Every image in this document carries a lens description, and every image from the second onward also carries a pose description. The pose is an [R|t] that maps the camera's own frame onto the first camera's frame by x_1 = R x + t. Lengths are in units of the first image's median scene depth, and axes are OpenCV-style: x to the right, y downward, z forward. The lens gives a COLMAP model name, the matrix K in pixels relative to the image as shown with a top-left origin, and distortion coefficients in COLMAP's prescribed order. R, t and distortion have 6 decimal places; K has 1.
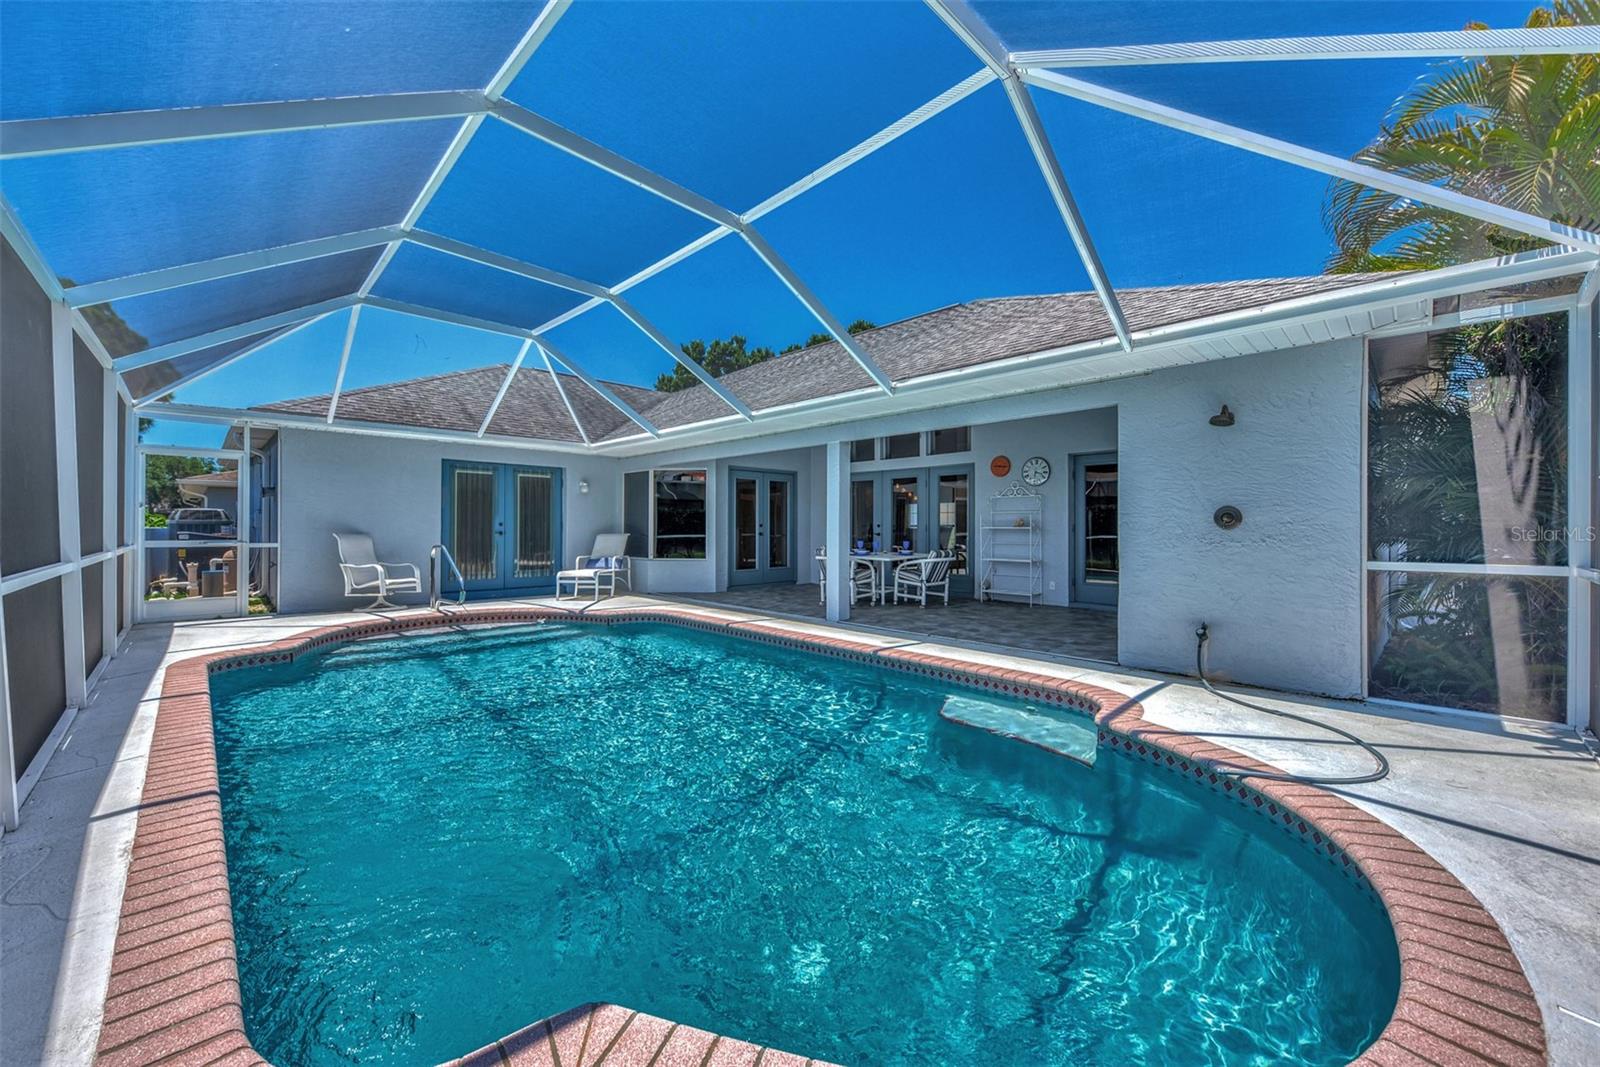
lens RADIAL K [[623.6, 0, 790.3], [0, 623.6, 533.5], [0, 0, 1]] dist [0.004469, -0.000329]
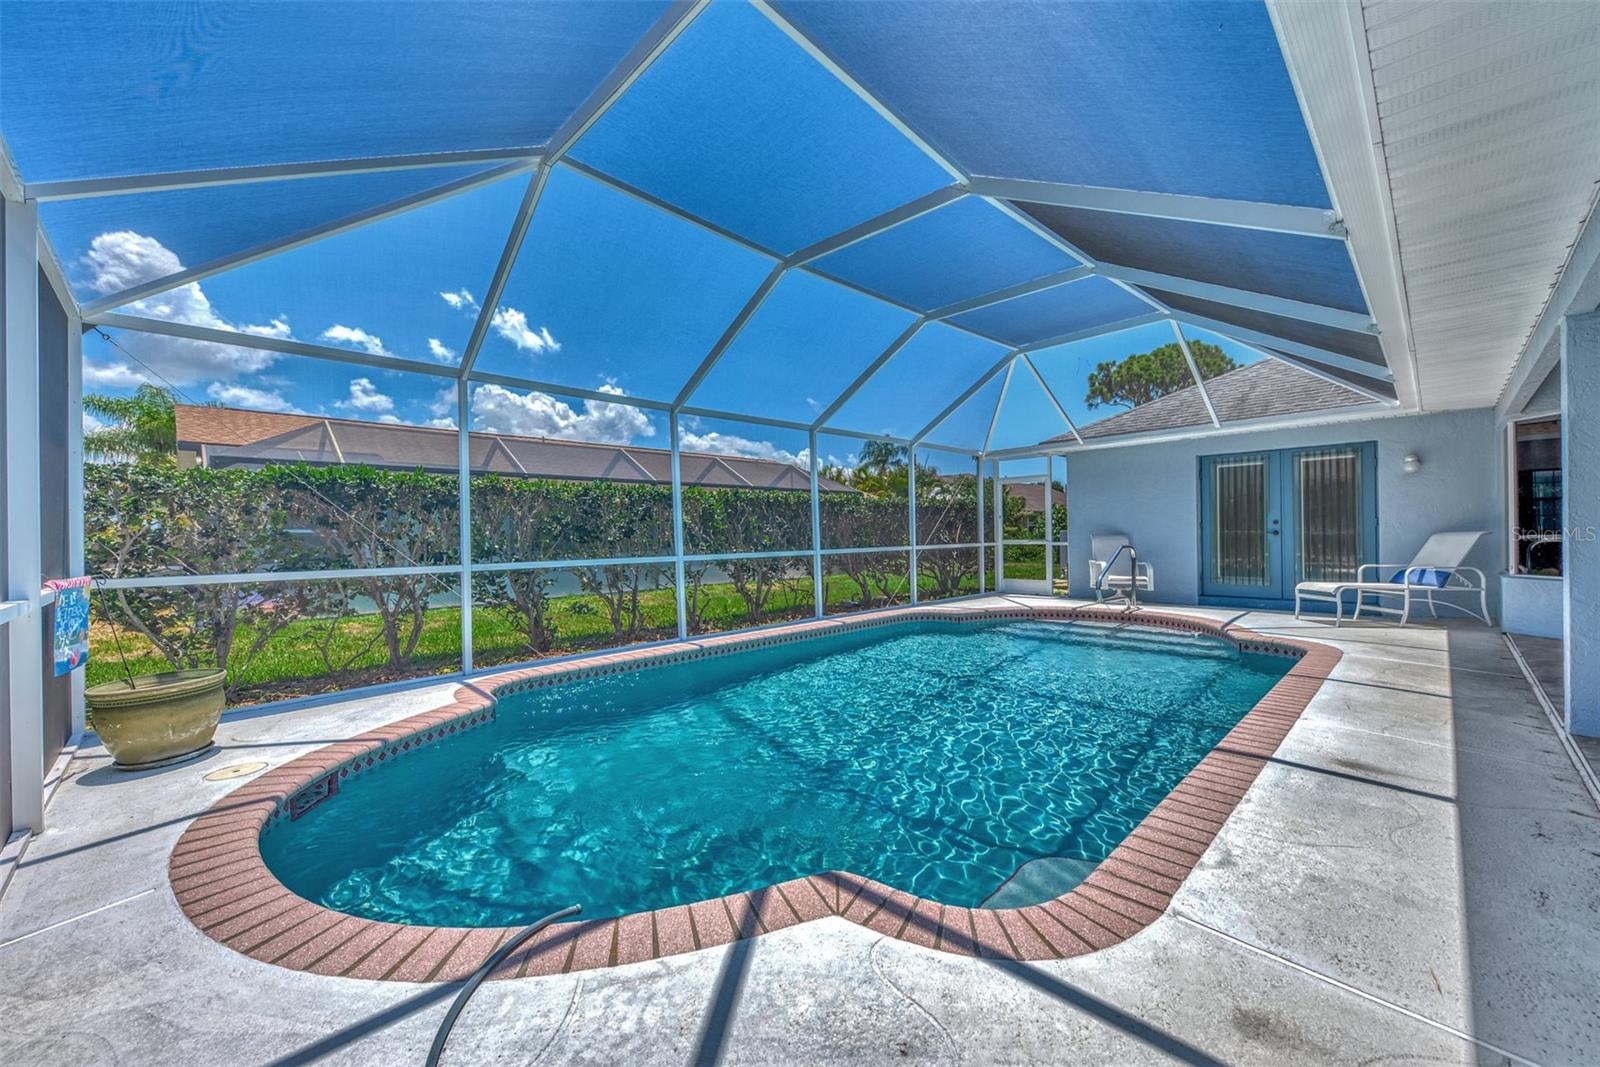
lens RADIAL K [[623.6, 0, 794.9], [0, 623.6, 535.1], [0, 0, 1]] dist [0.004469, -0.000329]
pose [[0.009518, -0.001313, -0.999954, 0.472368], [0.005849, 0.999982, -0.001258, -0.000176], [0.999938, -0.005837, 0.009526, 0.433002]]
